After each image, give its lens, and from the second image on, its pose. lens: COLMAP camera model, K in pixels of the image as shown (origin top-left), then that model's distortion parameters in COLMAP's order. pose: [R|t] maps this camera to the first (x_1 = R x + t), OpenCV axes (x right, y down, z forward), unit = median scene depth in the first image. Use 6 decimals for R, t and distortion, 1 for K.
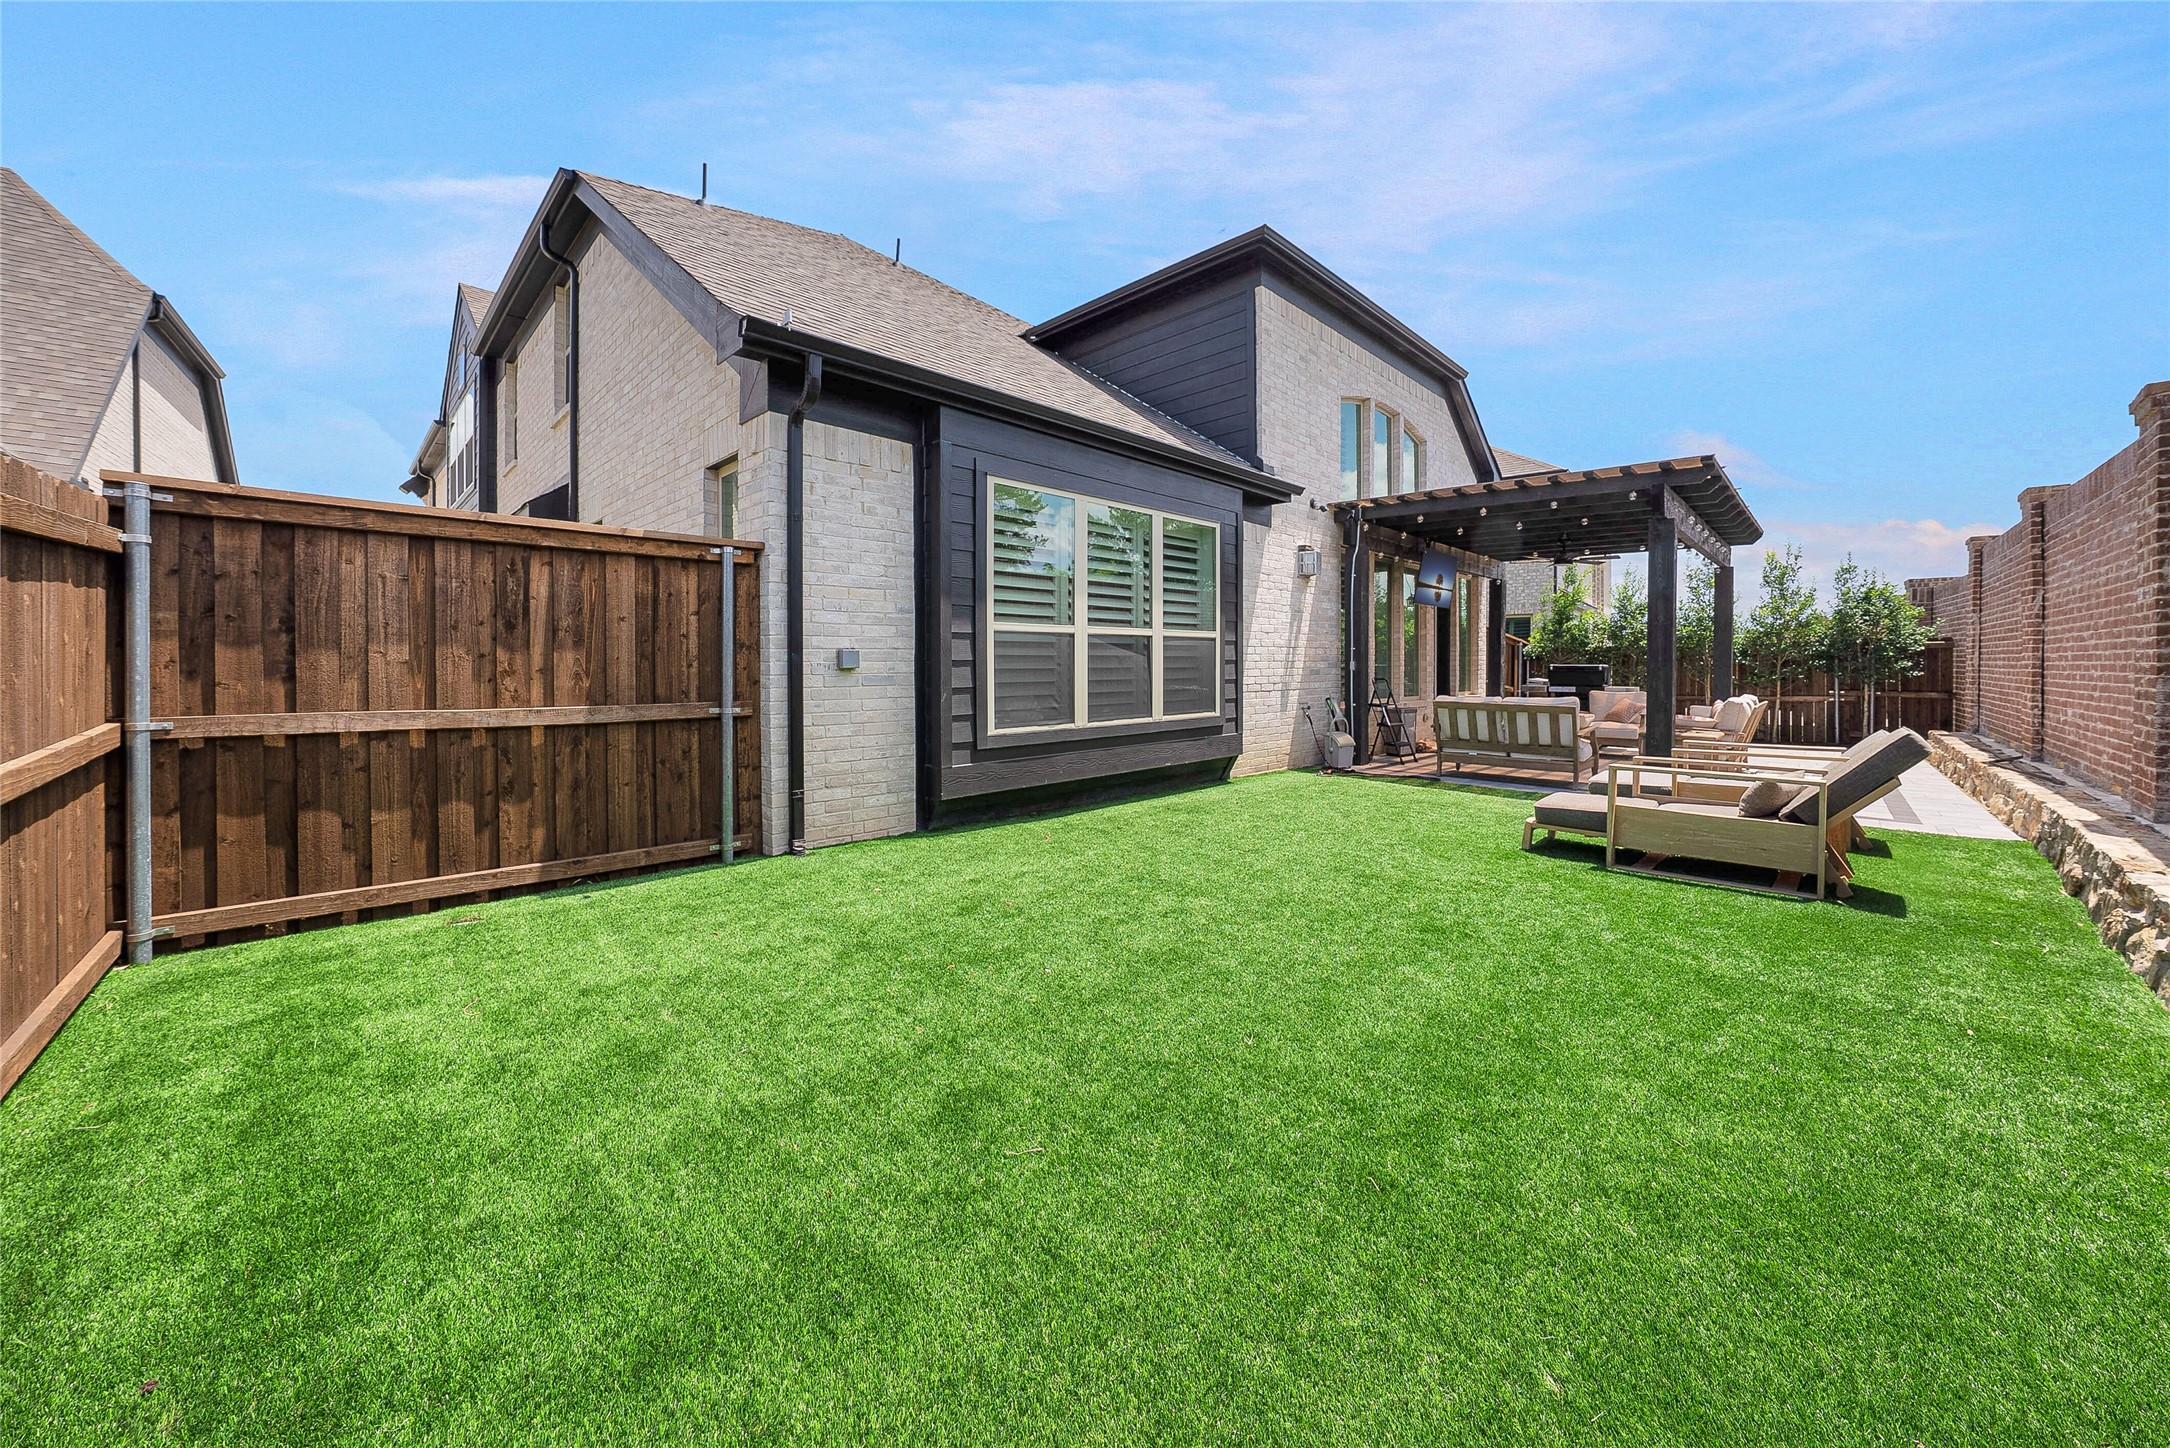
lens RADIAL K [[769.0, 0, 1067.9], [0, 769.0, 667.3], [0, 0, 1]] dist [-0.001427, -0.000080]
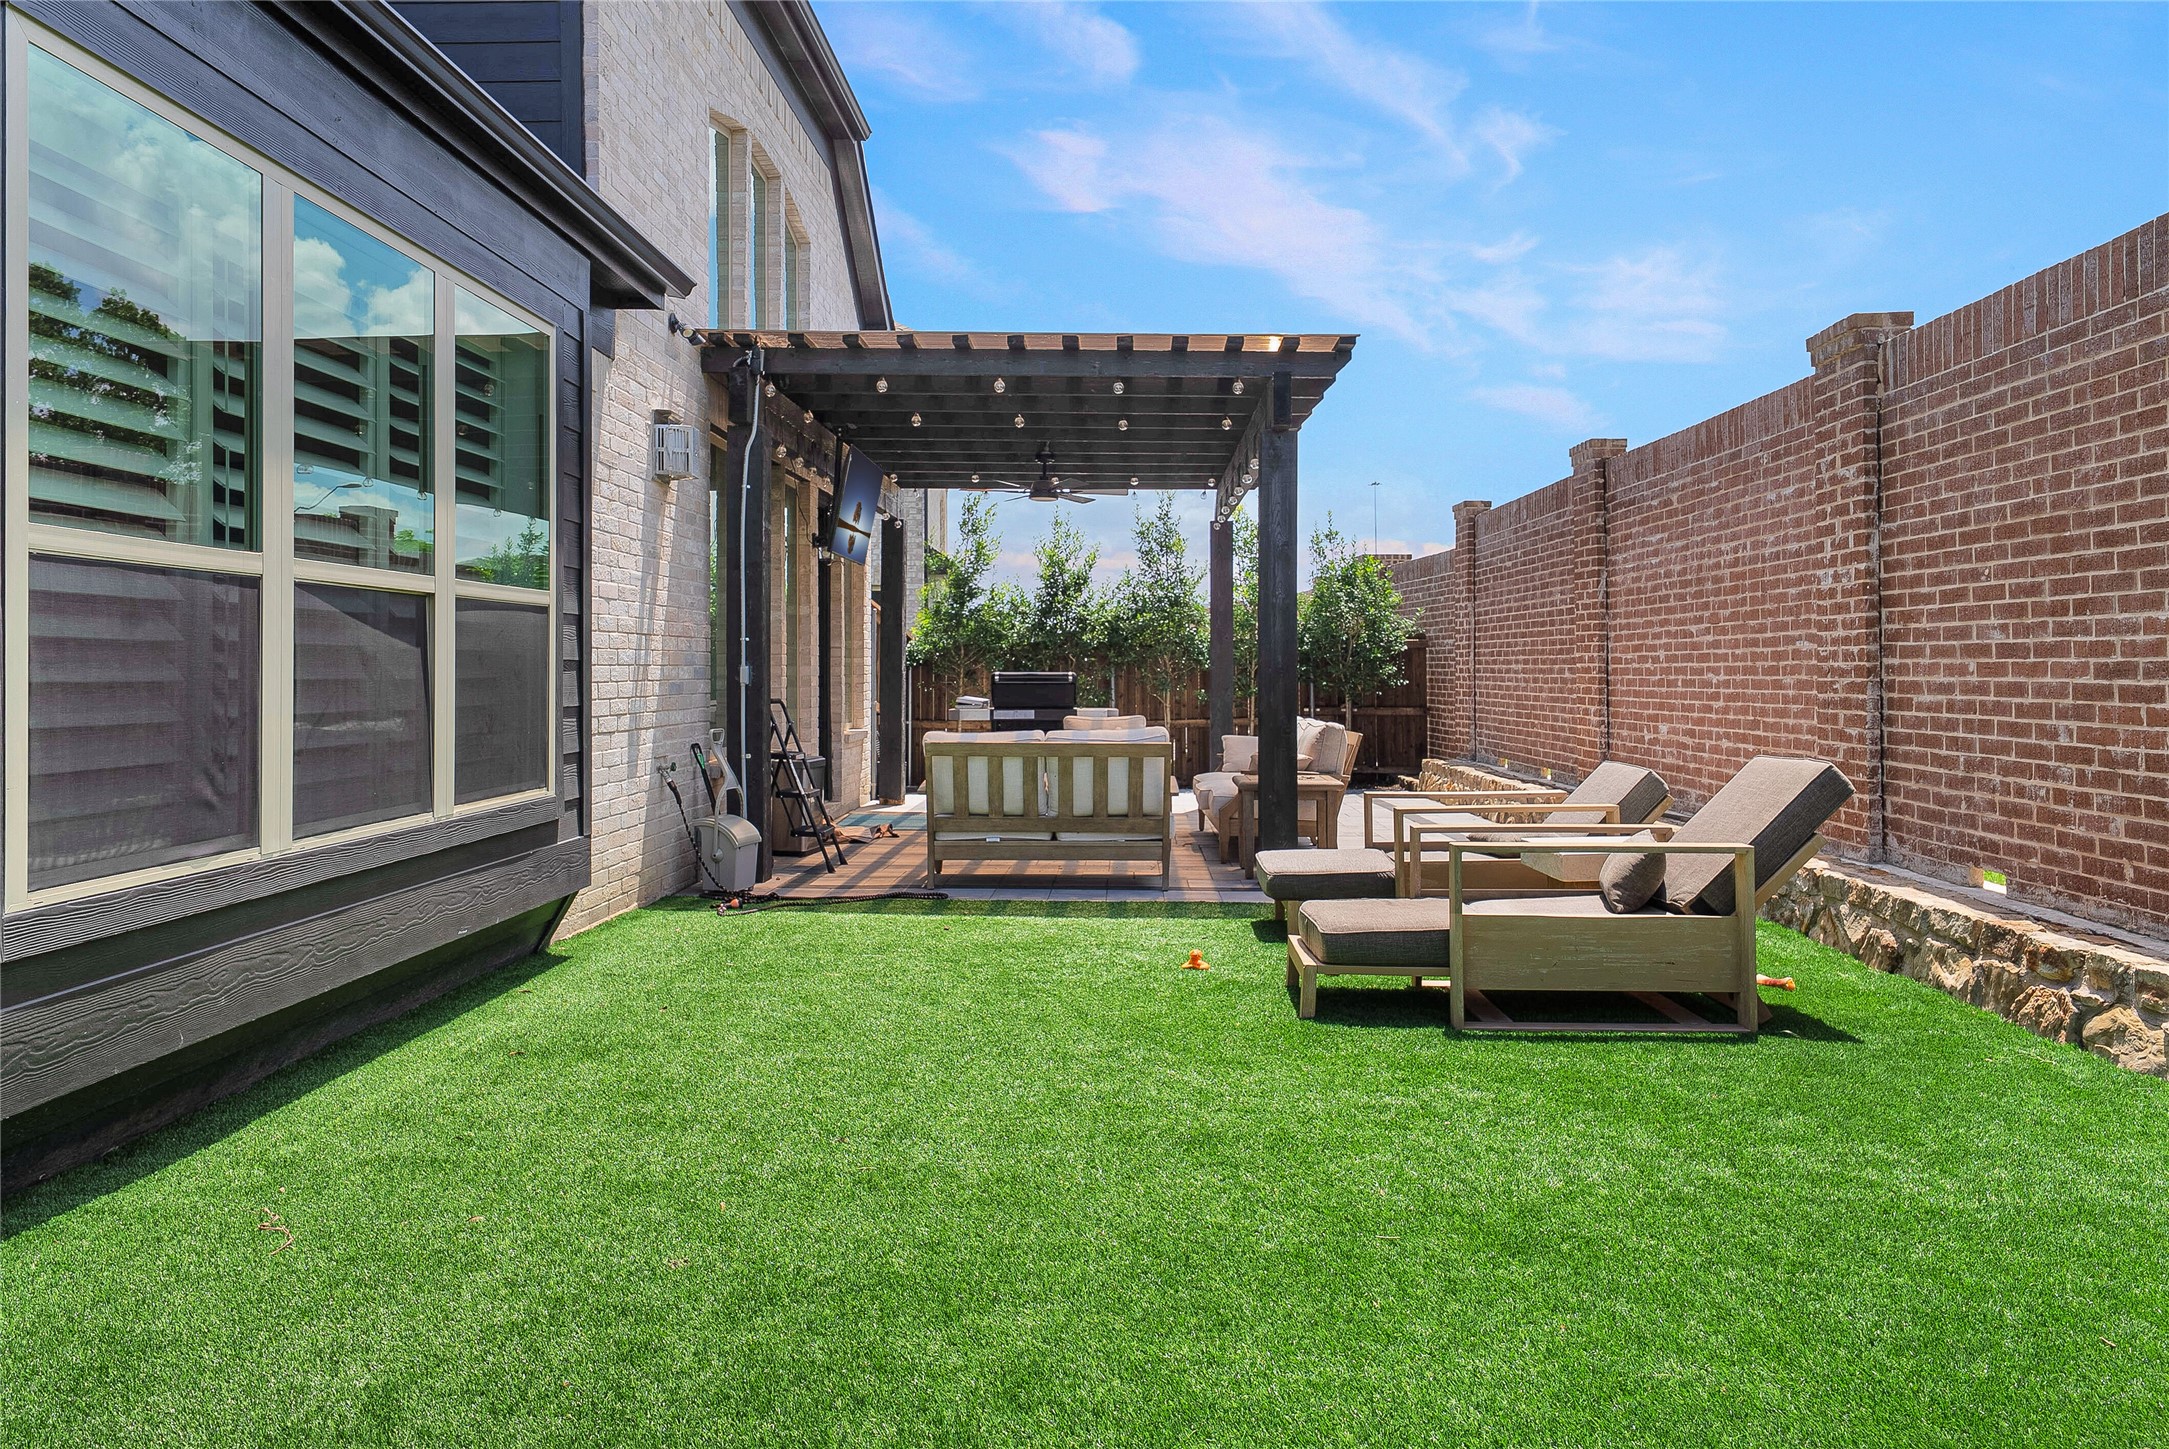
lens RADIAL K [[1490.4, 0, 1064.3], [0, 1490.4, 650.5], [0, 0, 1]] dist [0.034575, -0.001034]
pose [[0.735955, 0.006471, 0.677000, -0.156476], [0.007775, 0.999808, -0.018009, 0.001986], [-0.676986, 0.018518, 0.735763, 0.249964]]
